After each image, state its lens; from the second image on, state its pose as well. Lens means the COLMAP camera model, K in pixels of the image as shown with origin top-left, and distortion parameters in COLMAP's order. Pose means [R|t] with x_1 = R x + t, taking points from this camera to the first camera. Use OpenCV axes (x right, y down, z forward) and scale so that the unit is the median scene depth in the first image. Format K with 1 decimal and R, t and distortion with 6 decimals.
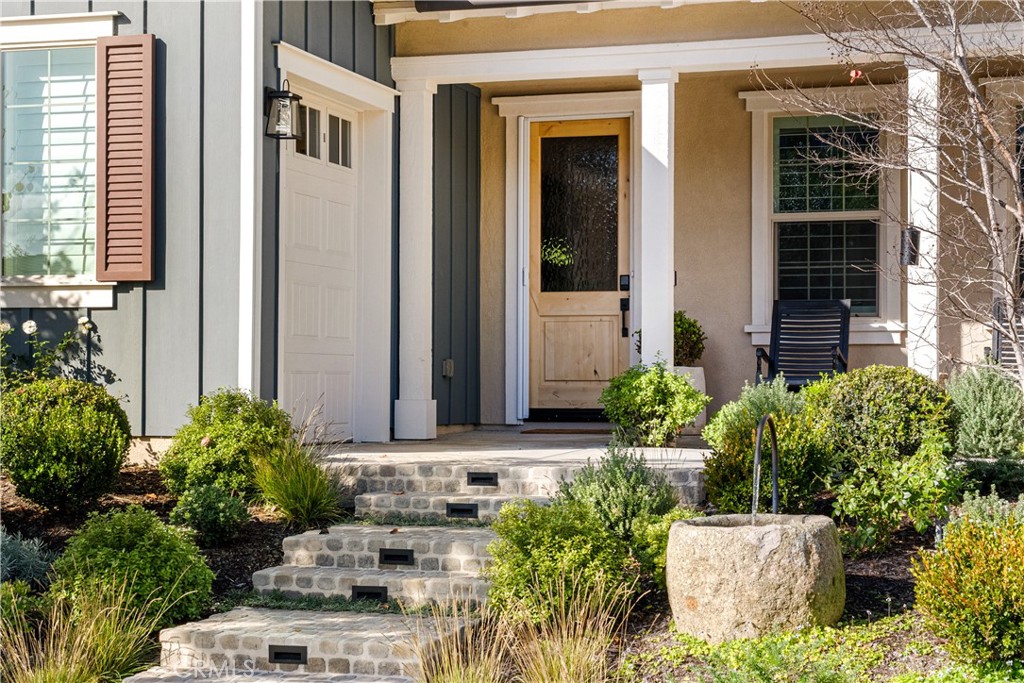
lens RADIAL K [[1821.4, 0, 512.0], [0, 1821.4, 341.5], [0, 0, 1]] dist [0.035751, 0.078627]
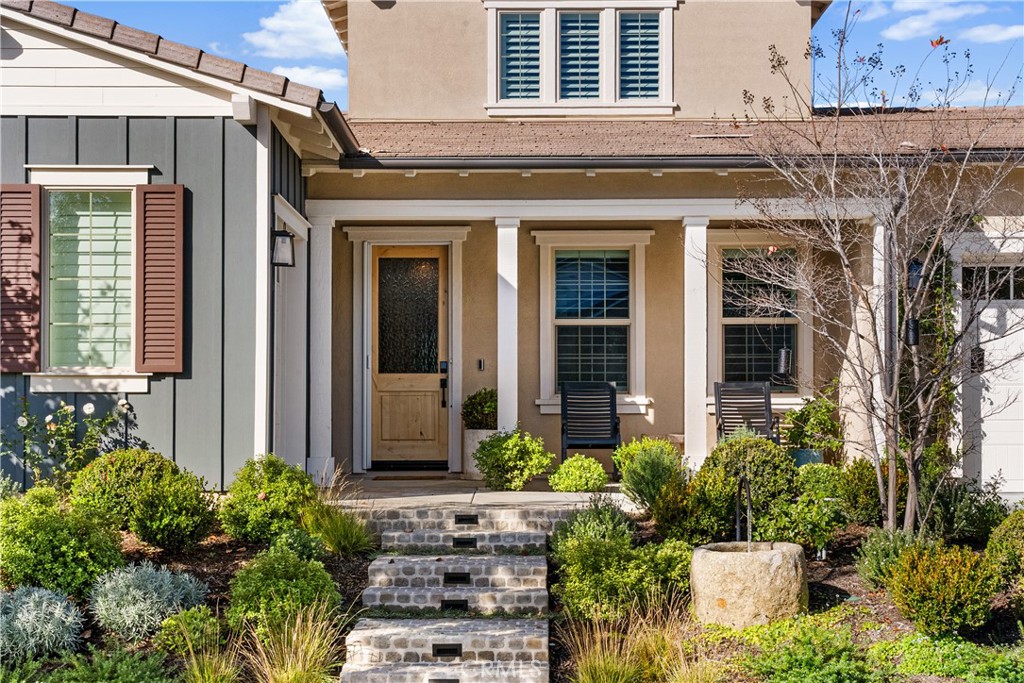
lens RADIAL K [[1465.0, 0, 512.6], [0, 1465.0, 372.2], [0, 0, 1]] dist [0.032711, 0.052032]
pose [[0.957844, 0.005943, 0.287228, -0.270386], [-0.002778, 0.999931, -0.011427, -0.021818], [-0.287276, 0.010147, 0.957794, -0.076968]]
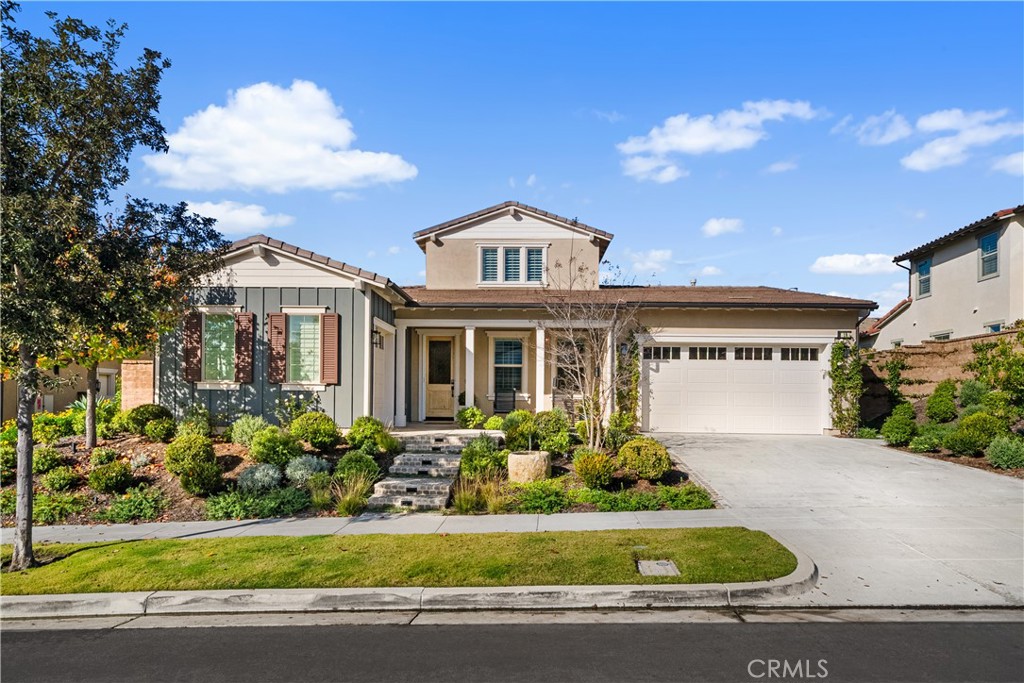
lens RADIAL K [[544.1, 0, 510.3], [0, 544.1, 398.2], [0, 0, 1]] dist [-0.001145, -0.000051]
pose [[0.964889, 0.009679, 0.262480, -0.149275], [-0.015063, 0.999715, 0.018507, -0.029163], [-0.262226, -0.021811, 0.964760, -0.096573]]
